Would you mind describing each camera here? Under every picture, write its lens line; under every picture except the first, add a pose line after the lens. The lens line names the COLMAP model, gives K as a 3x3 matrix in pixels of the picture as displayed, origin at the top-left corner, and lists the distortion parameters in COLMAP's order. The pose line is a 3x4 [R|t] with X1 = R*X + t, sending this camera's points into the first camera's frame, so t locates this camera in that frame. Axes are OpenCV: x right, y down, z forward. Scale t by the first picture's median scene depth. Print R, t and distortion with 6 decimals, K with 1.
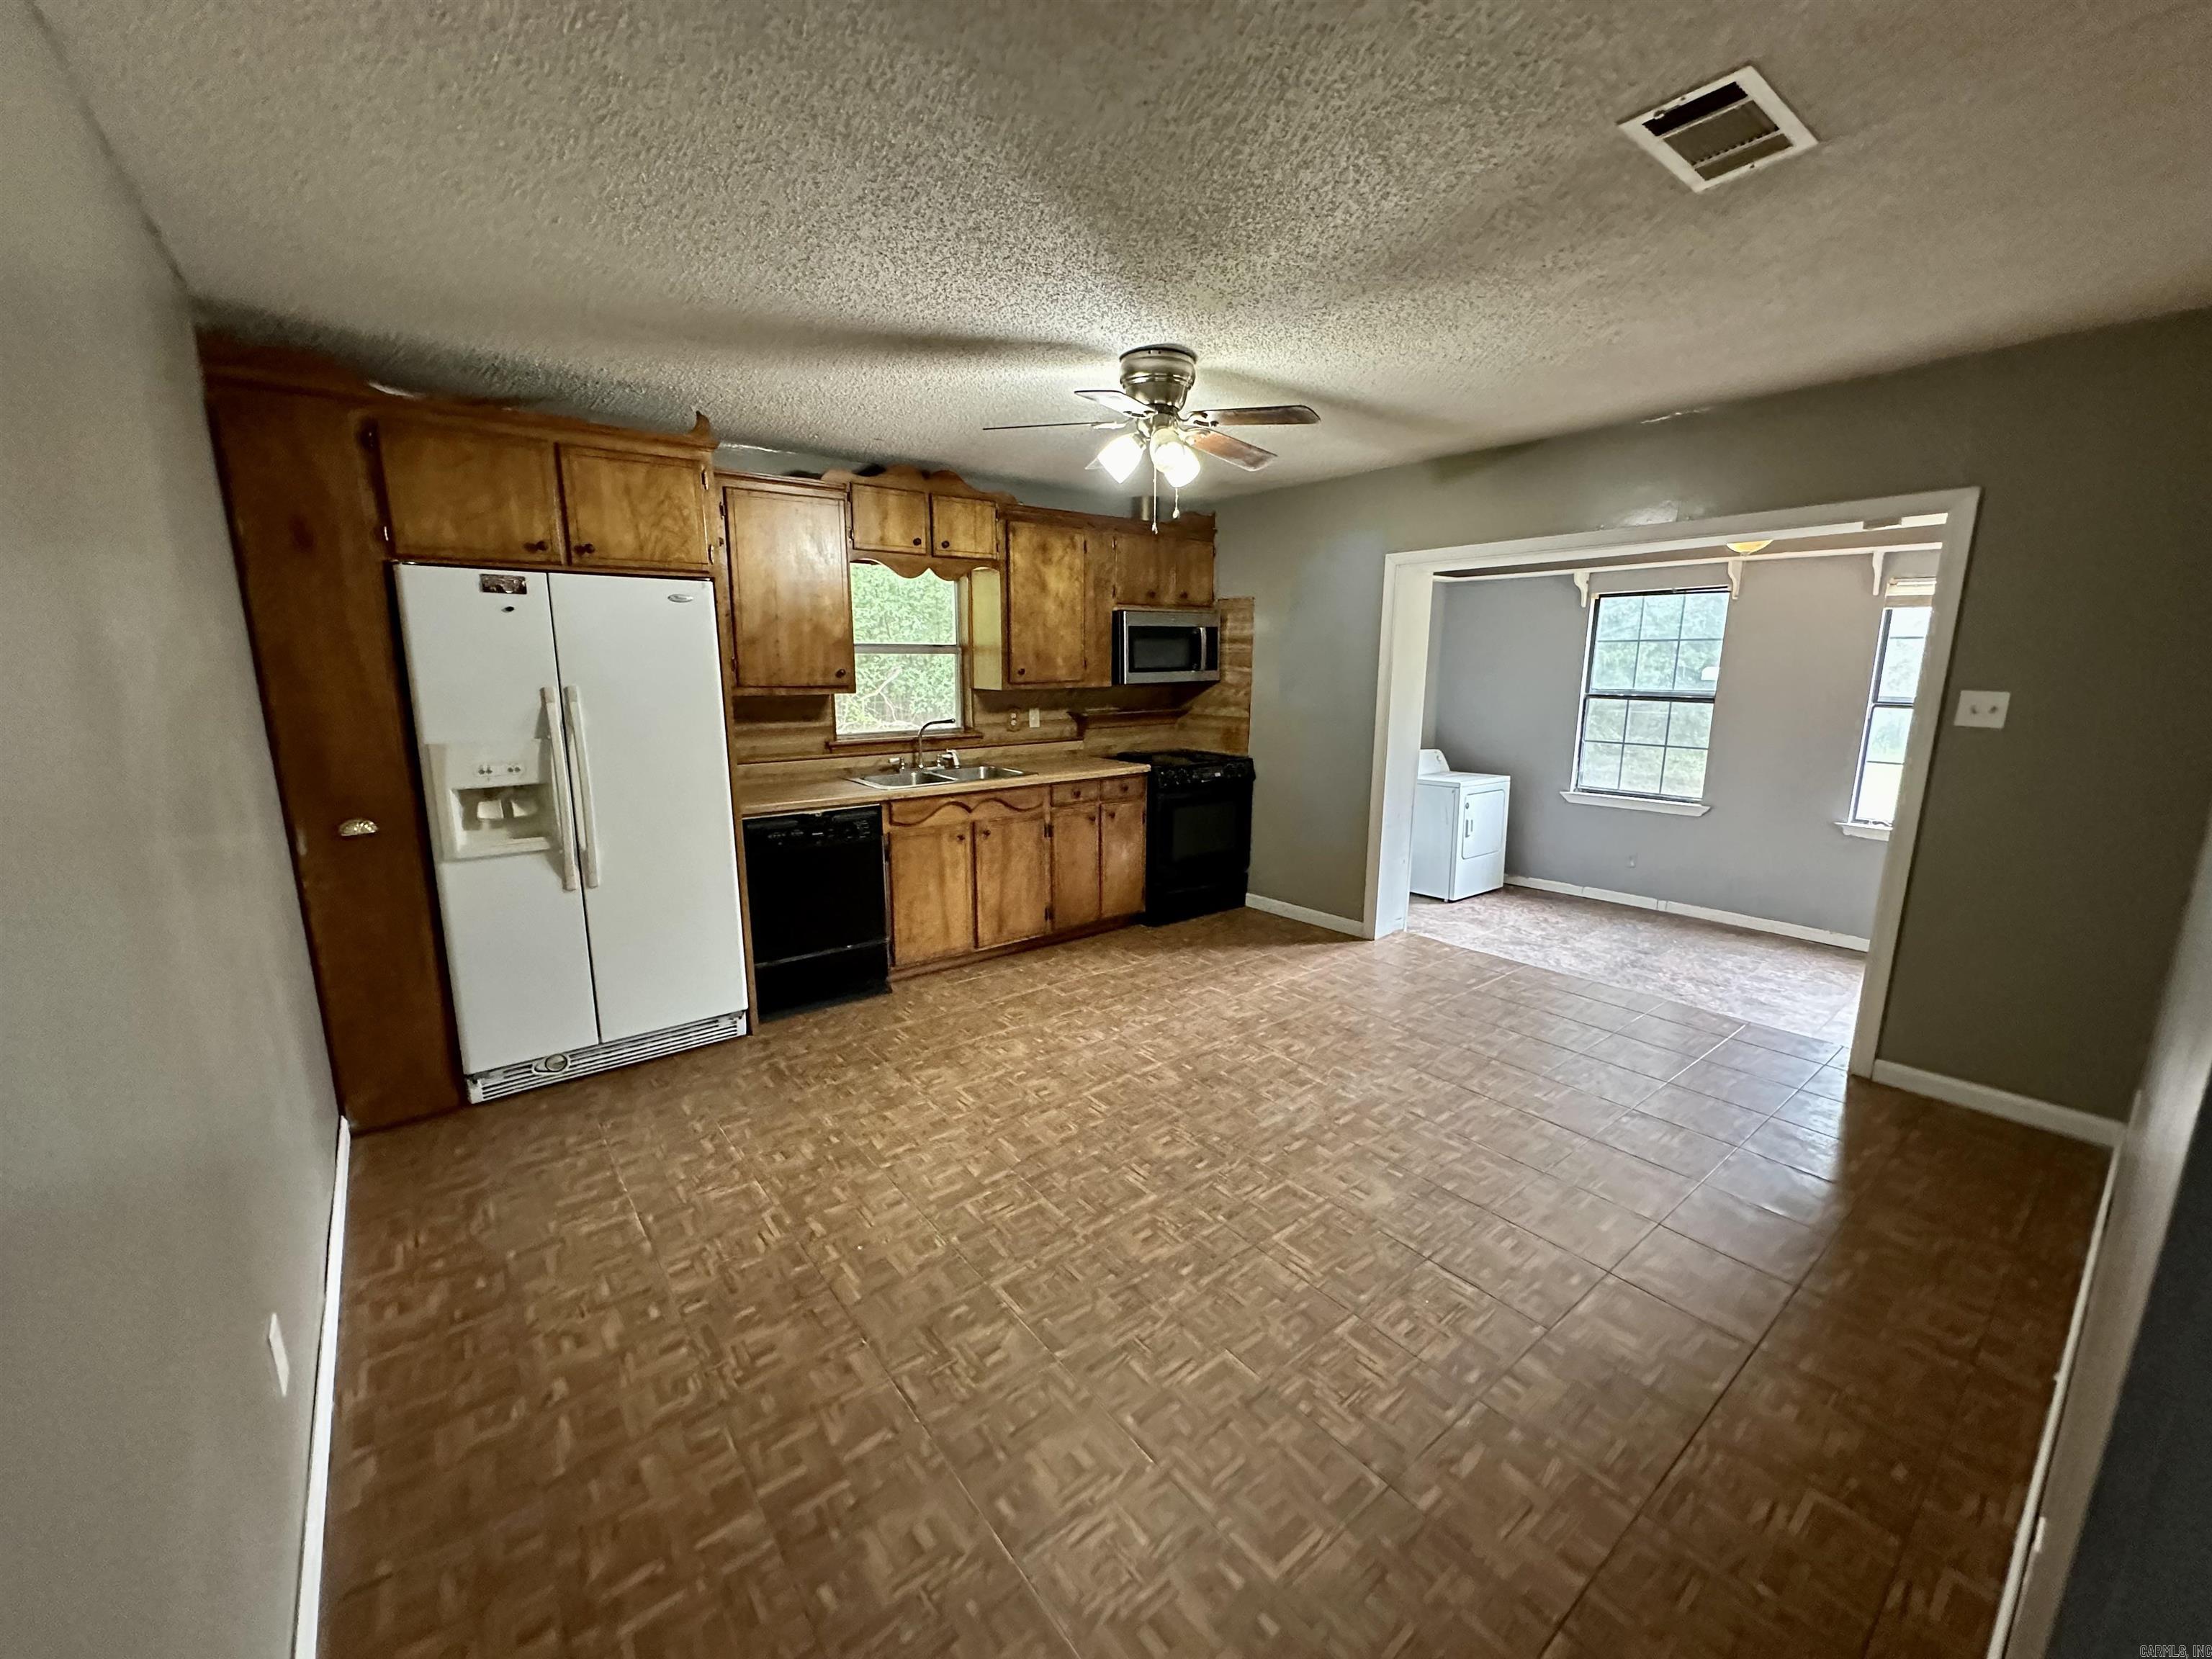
lens RADIAL K [[880.7, 0, 1101.9], [0, 880.7, 826.7], [0, 0, 1]] dist [-0.000035, -0.000103]
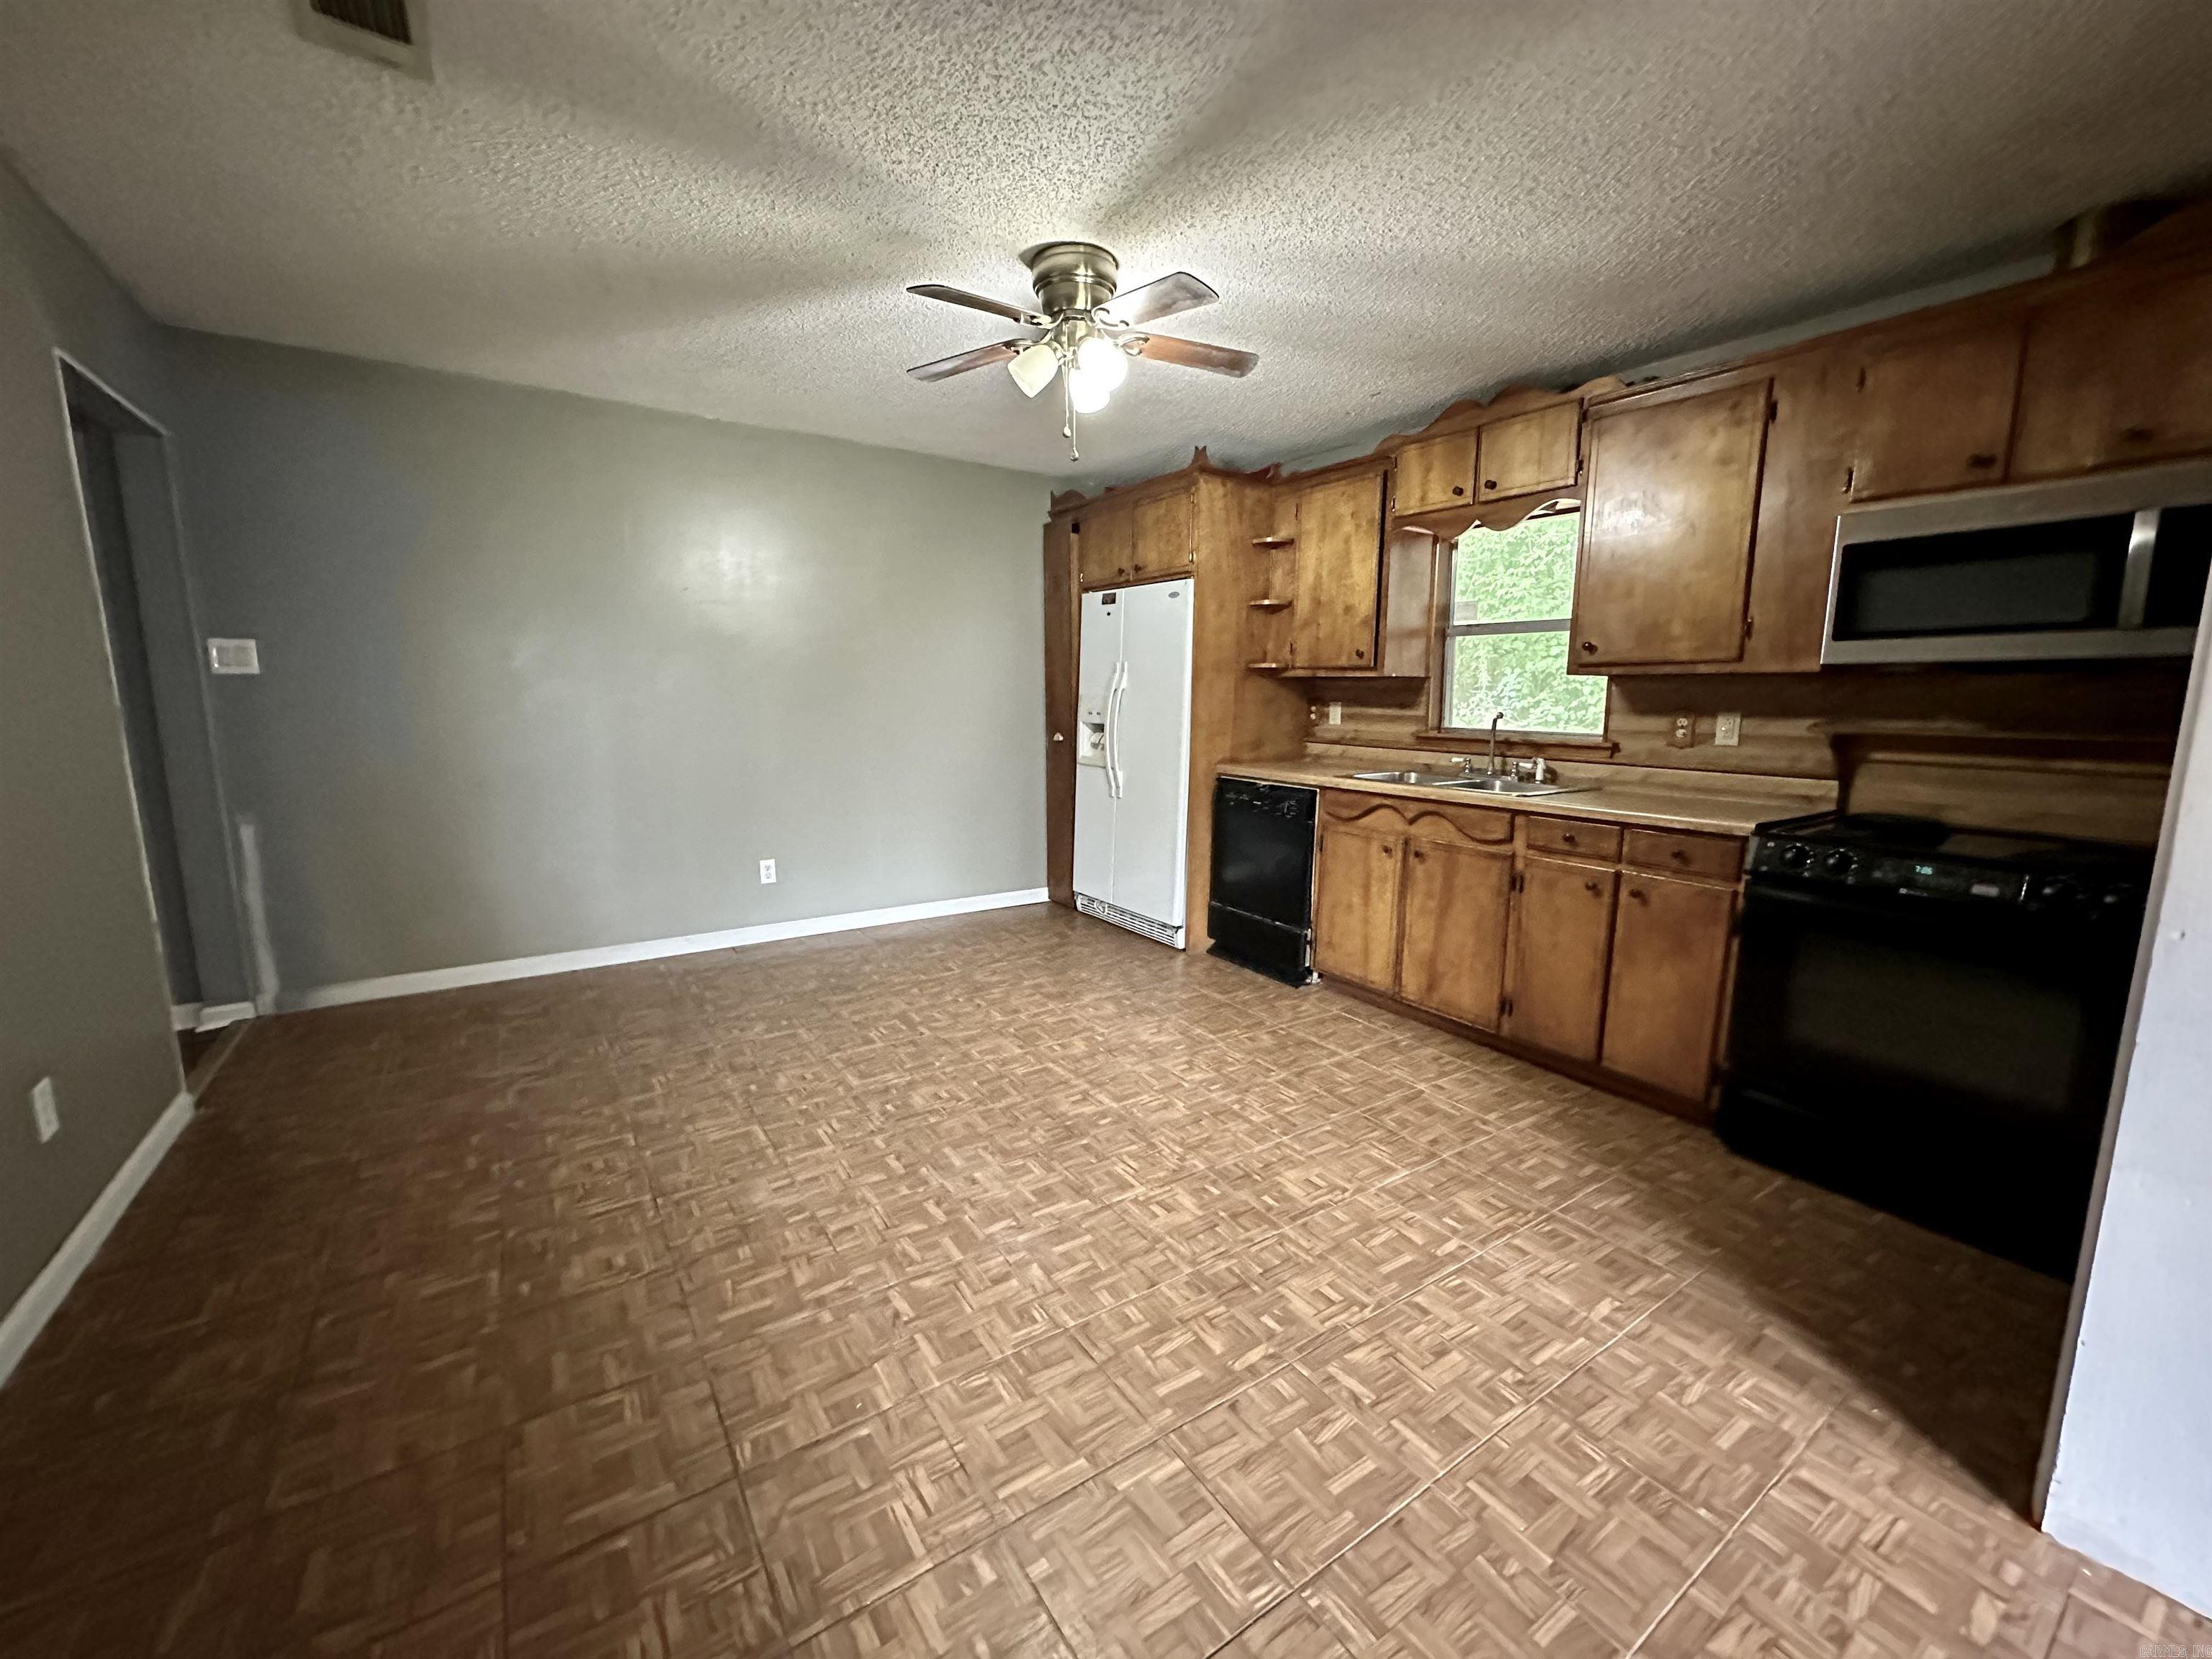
lens RADIAL K [[880.7, 0, 1110.1], [0, 880.7, 828.6], [0, 0, 1]] dist [-0.000035, -0.000103]
pose [[-0.064812, 0.149551, -0.986628, 0.678297], [-0.204279, 0.965780, 0.159810, -0.087049], [0.976765, 0.211905, -0.032044, 0.791106]]
